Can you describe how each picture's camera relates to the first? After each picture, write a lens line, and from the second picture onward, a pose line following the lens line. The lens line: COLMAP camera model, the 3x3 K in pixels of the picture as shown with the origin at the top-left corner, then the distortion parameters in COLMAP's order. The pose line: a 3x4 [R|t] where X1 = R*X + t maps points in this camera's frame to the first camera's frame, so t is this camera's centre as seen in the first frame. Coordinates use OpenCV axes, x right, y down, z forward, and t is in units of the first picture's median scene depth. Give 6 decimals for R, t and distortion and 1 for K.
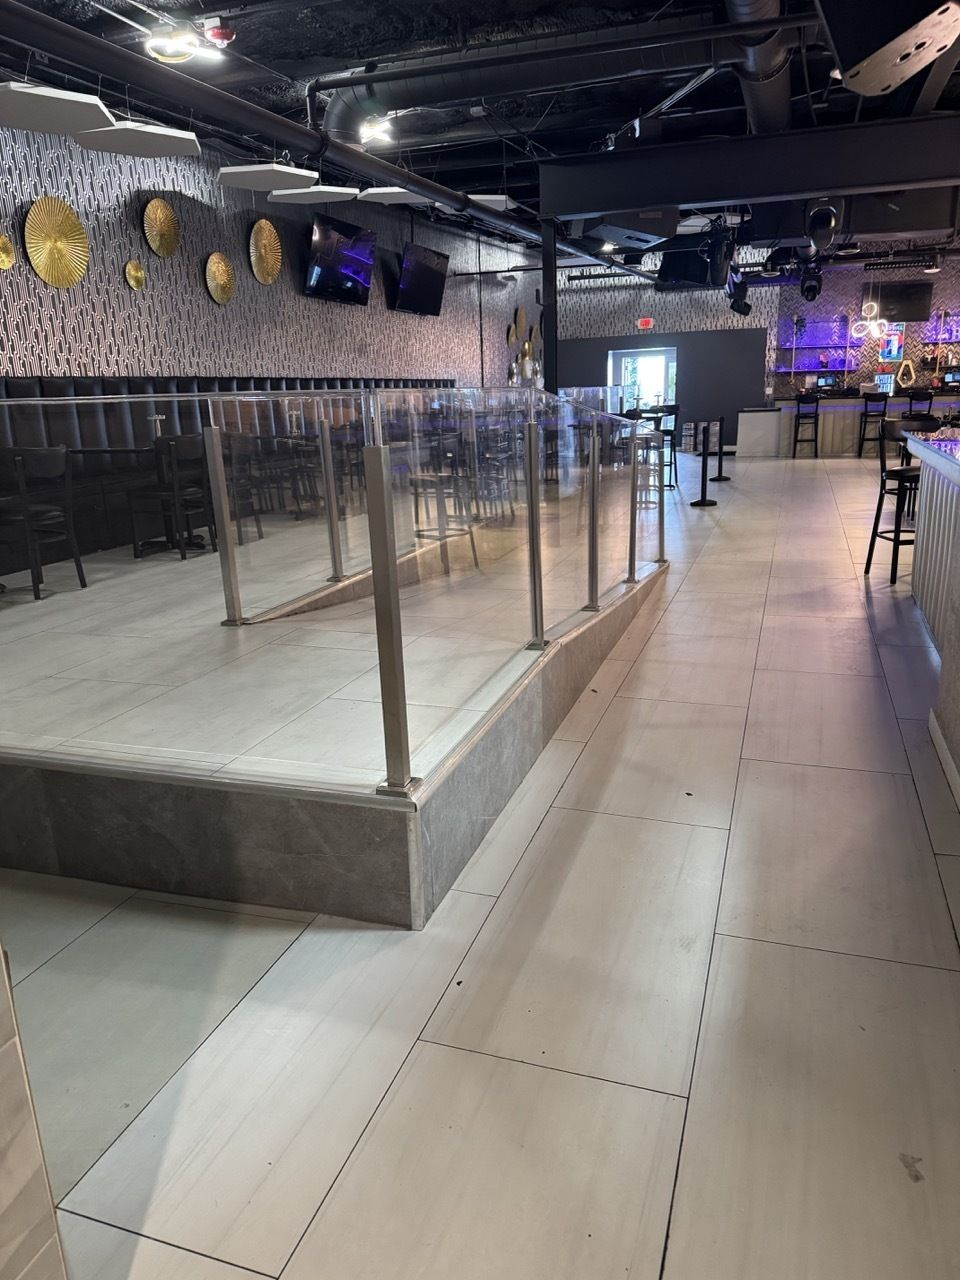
lens RADIAL K [[903.5, 0, 482.1], [0, 903.5, 639.7], [0, 0, 1]] dist [-0.009373, -0.003264]
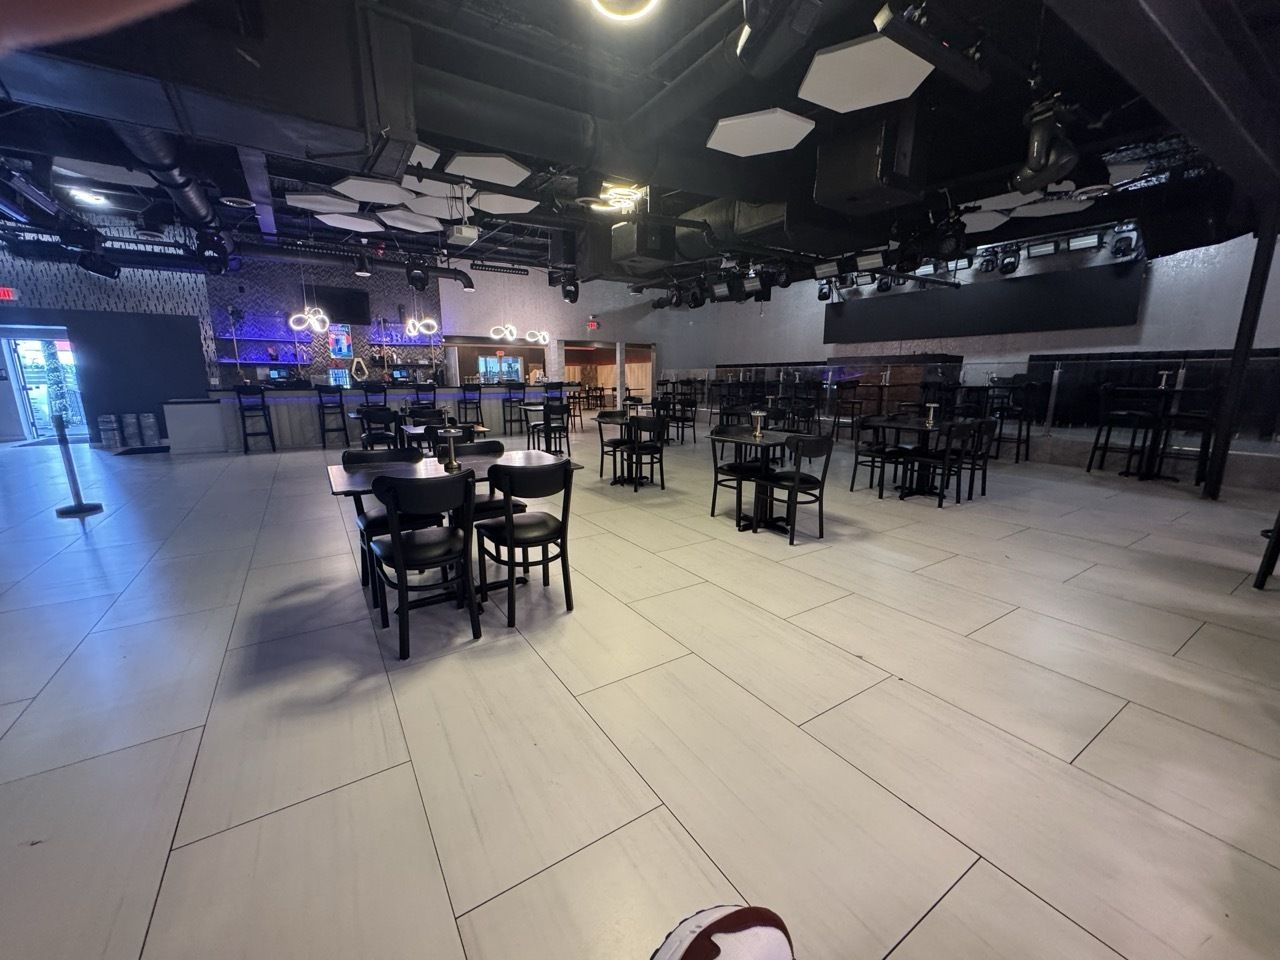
lens RADIAL K [[507.4, 0, 638.9], [0, 507.4, 479.8], [0, 0, 1]] dist [0.000885, 0.000149]
pose [[0.618279, -0.123309, 0.776225, 0.176600], [0.190403, 0.981697, 0.004290, -0.094960], [-0.762547, 0.145144, 0.630441, 0.350577]]
